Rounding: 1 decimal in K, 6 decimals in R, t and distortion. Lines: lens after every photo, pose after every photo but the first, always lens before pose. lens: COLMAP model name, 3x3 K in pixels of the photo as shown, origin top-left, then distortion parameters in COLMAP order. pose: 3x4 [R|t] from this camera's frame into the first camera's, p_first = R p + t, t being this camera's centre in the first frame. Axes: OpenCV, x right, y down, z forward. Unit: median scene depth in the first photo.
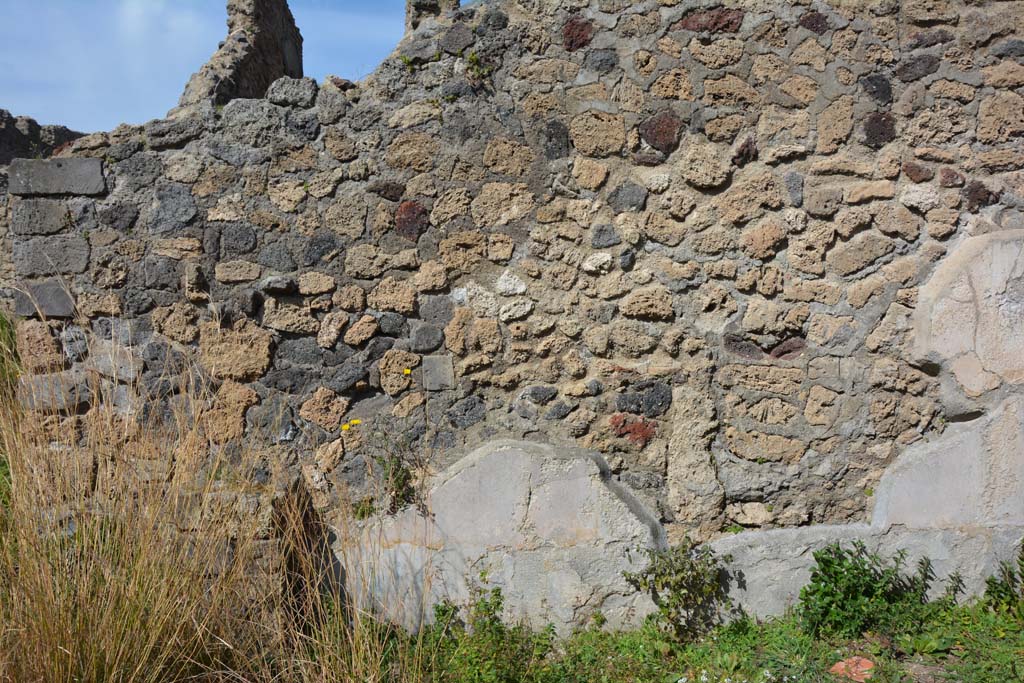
lens RADIAL K [[812.7, 0, 507.2], [0, 812.7, 343.3], [0, 0, 1]] dist [-0.162110, 0.128759]
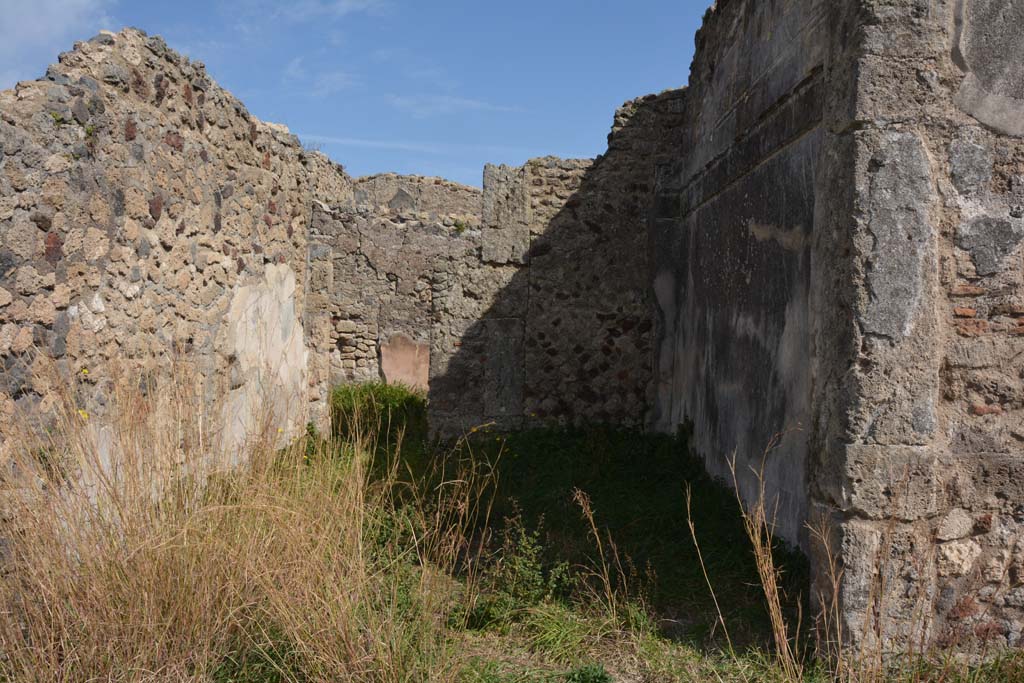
lens RADIAL K [[812.7, 0, 505.1], [0, 812.7, 338.9], [0, 0, 1]] dist [-0.162110, 0.128759]
pose [[0.078370, -0.002039, 0.996922, -1.231173], [0.052276, 0.998631, -0.002067, 0.020919], [-0.995553, 0.052277, 0.078369, 0.235534]]
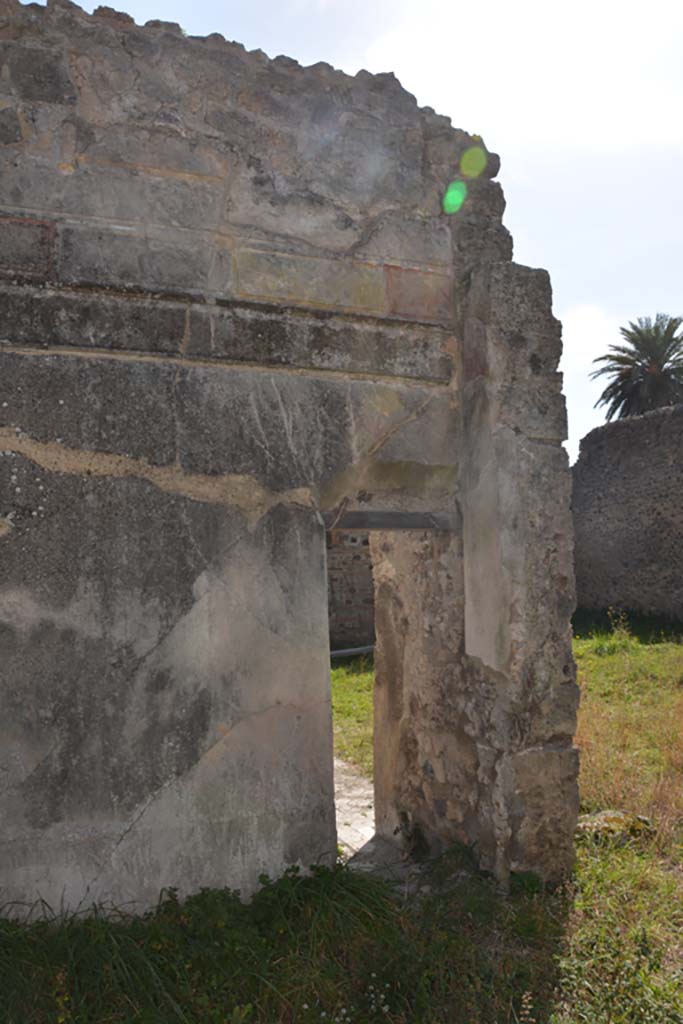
lens RADIAL K [[812.7, 0, 351.2], [0, 812.7, 508.5], [0, 0, 1]] dist [-0.162110, 0.128759]
pose [[-0.940052, 0.004244, -0.341004, 0.341759], [0.010480, 0.999810, -0.016446, -0.080211], [0.340869, -0.019033, -0.939918, 0.893199]]
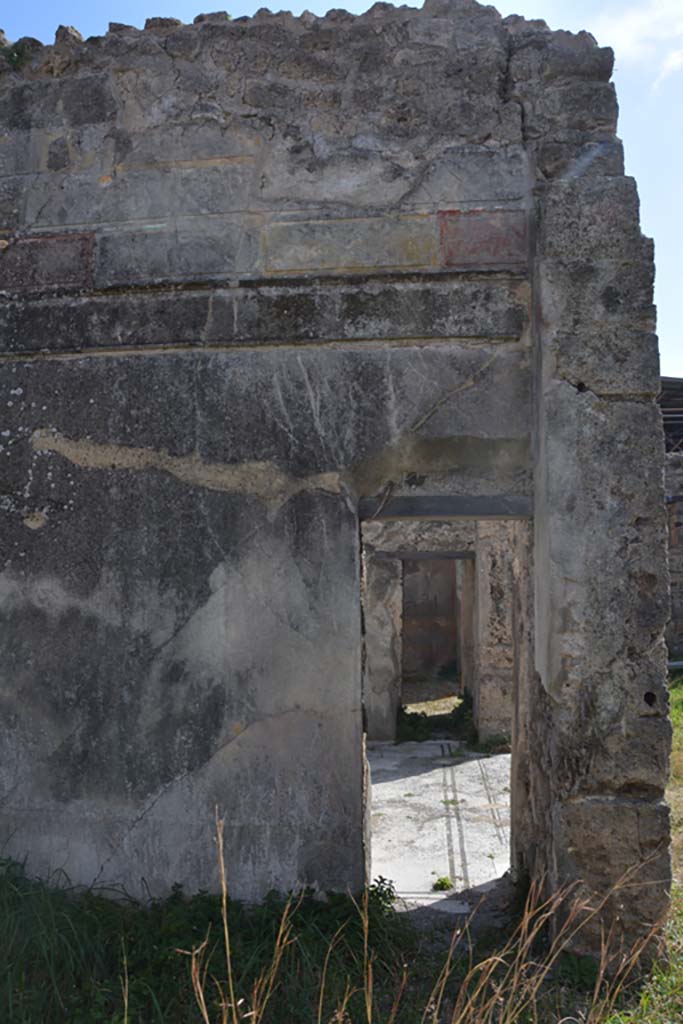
lens RADIAL K [[812.7, 0, 347.6], [0, 812.7, 516.3], [0, 0, 1]] dist [-0.162110, 0.128759]
pose [[-0.985505, 0.028081, 0.167305, -0.154070], [0.024333, 0.999406, -0.024412, -0.048405], [-0.167891, -0.019987, -0.985603, 0.815229]]
